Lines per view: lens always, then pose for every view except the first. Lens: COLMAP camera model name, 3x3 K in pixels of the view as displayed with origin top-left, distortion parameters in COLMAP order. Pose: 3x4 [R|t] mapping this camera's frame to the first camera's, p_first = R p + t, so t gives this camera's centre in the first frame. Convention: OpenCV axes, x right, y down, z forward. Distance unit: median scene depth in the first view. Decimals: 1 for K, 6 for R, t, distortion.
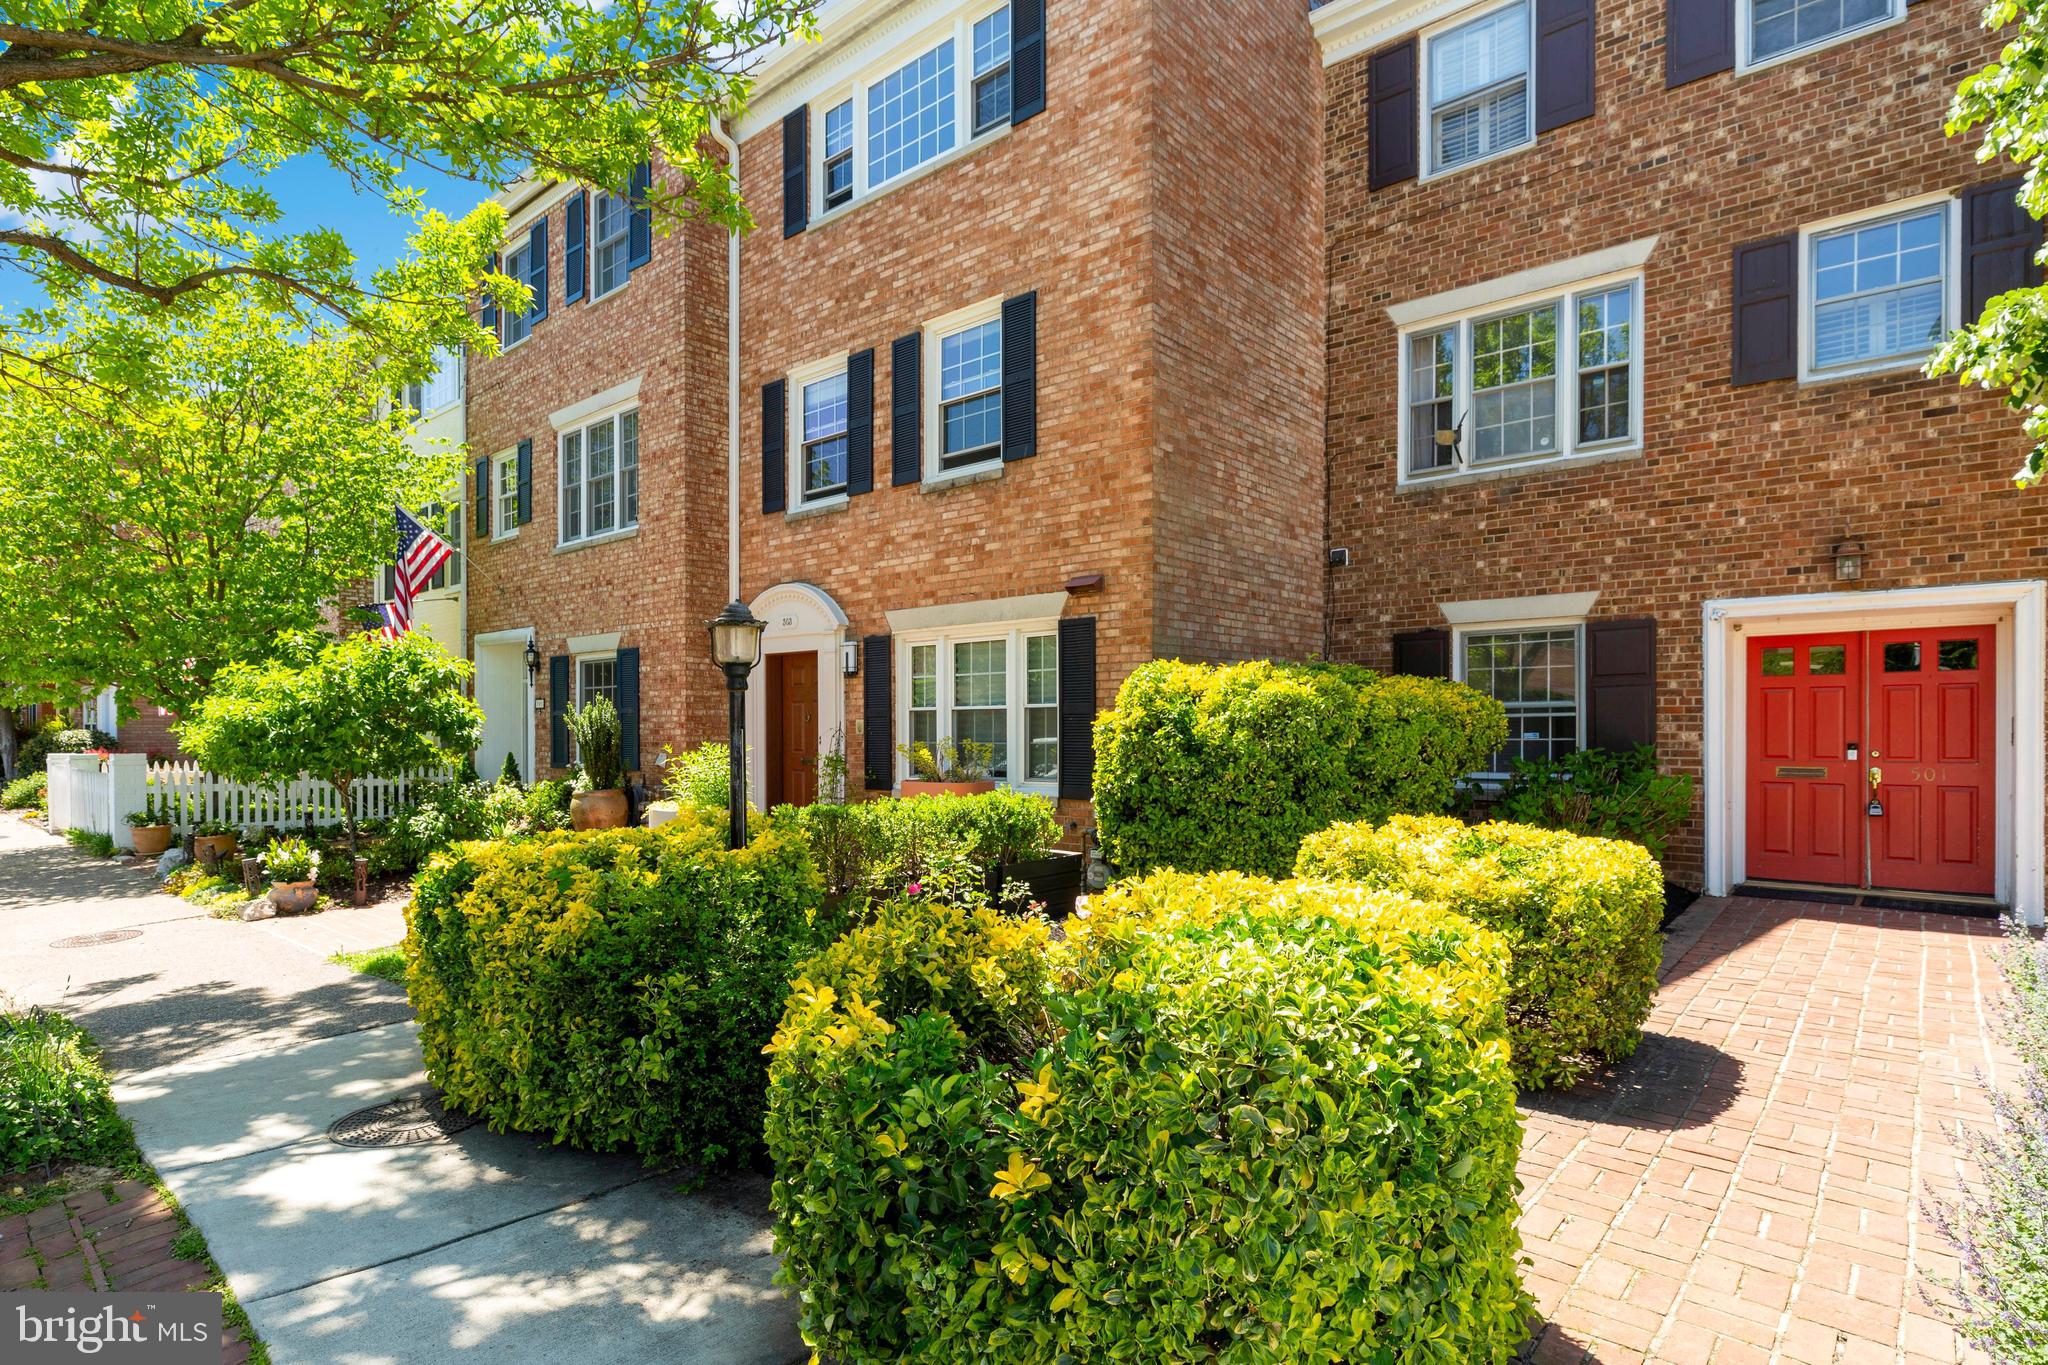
lens RADIAL K [[1037.3, 0, 972.1], [0, 1037.3, 746.8], [0, 0, 1]] dist [-0.023155, 0.006091]
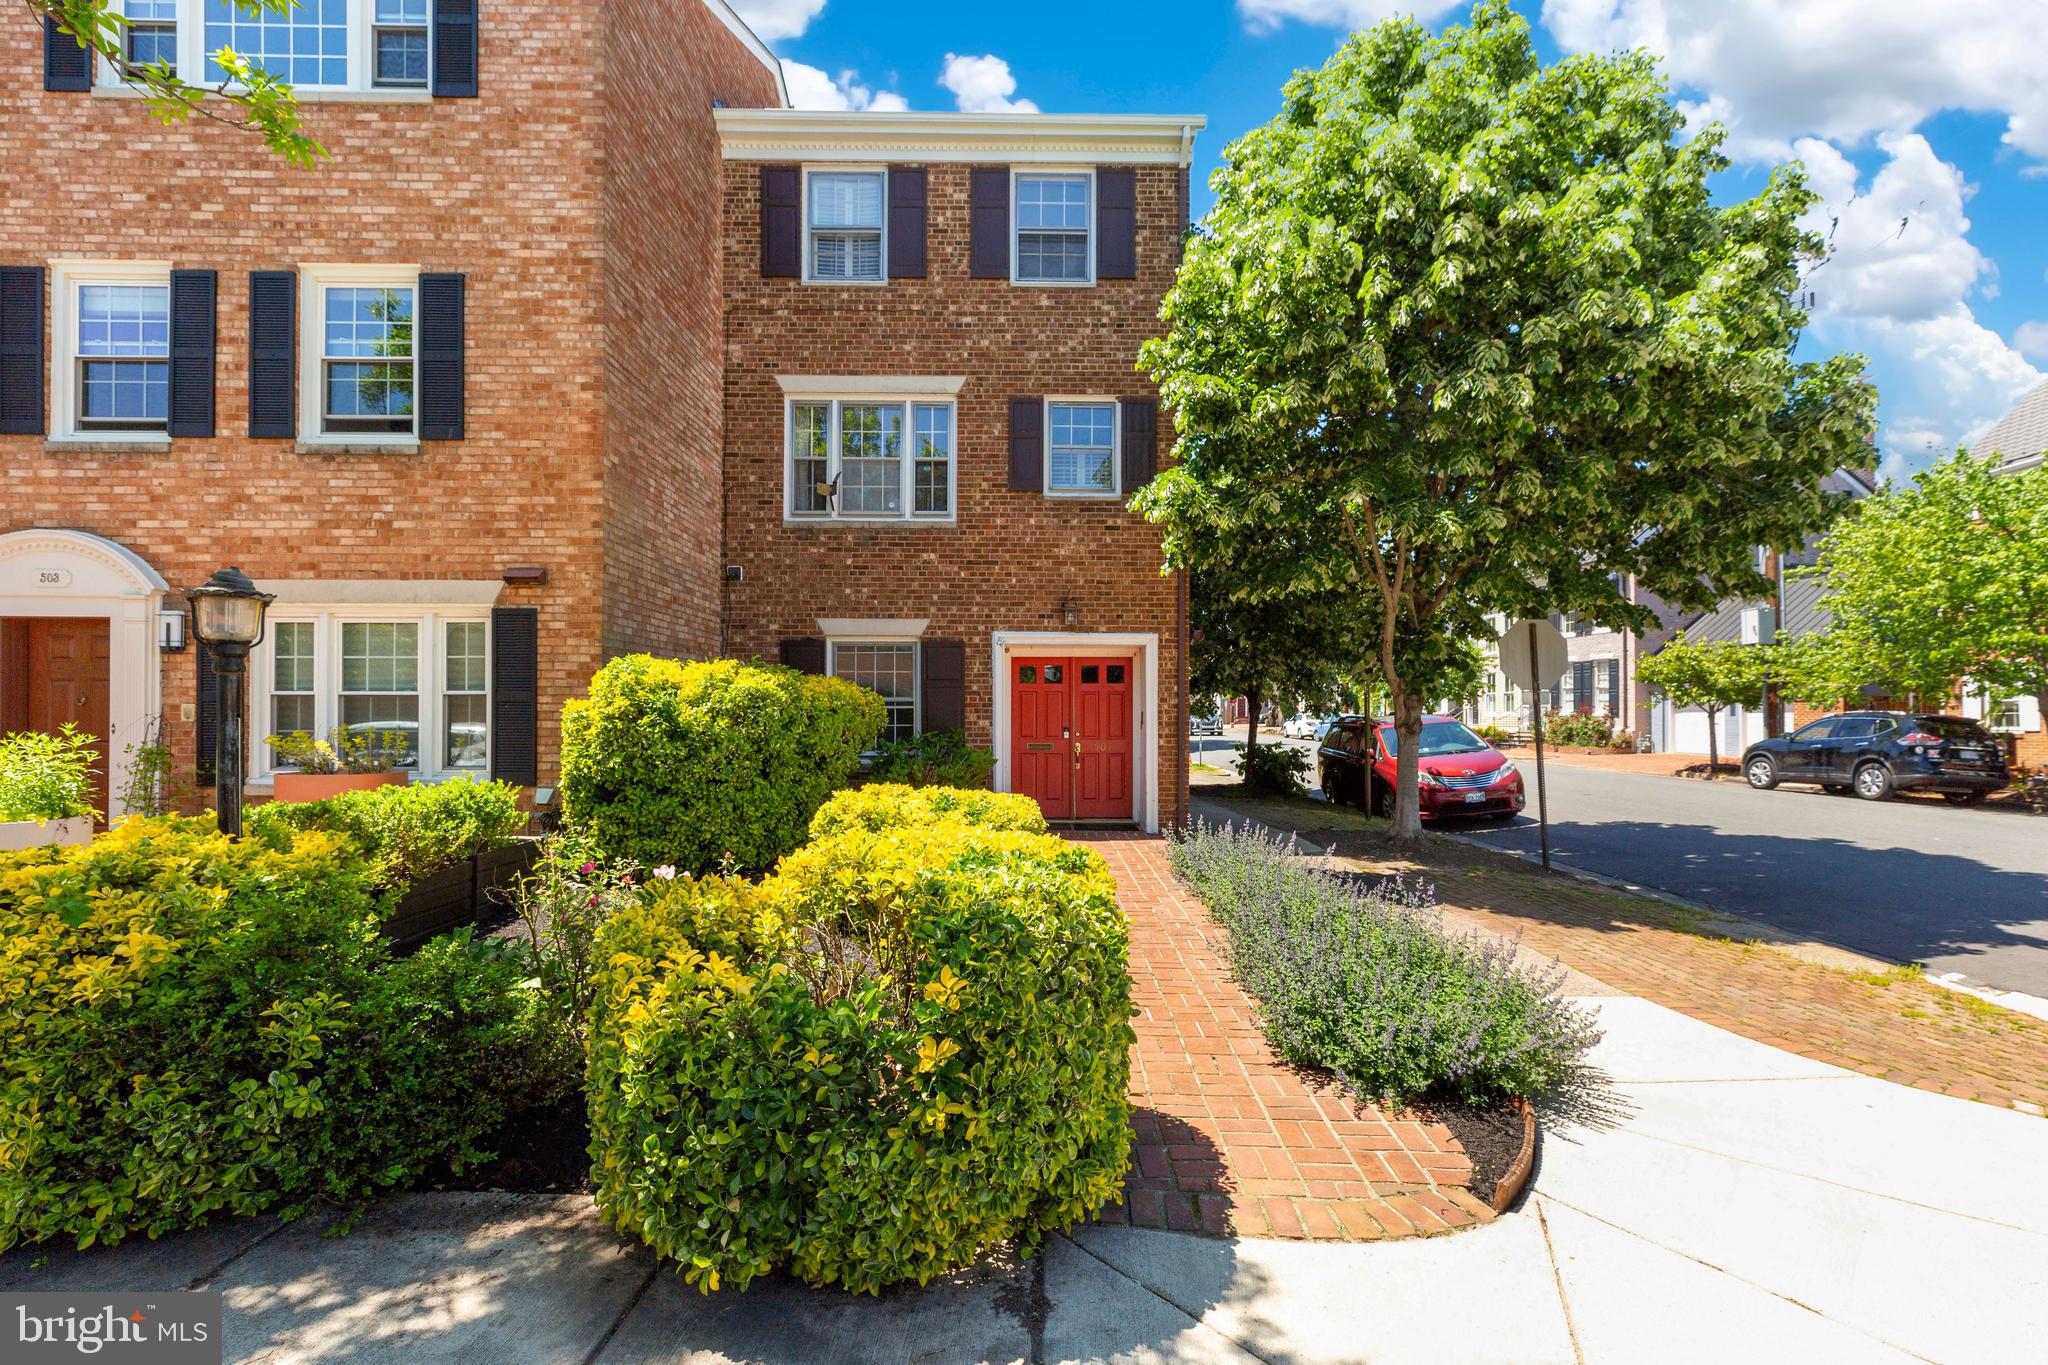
lens RADIAL K [[932.7, 0, 990.8], [0, 932.7, 717.1], [0, 0, 1]] dist [-0.015093, 0.003465]
pose [[0.742648, 0.003526, 0.669672, -0.166323], [0.006388, 0.999903, -0.012348, -0.002189], [-0.669651, 0.013448, 0.742554, 0.007069]]
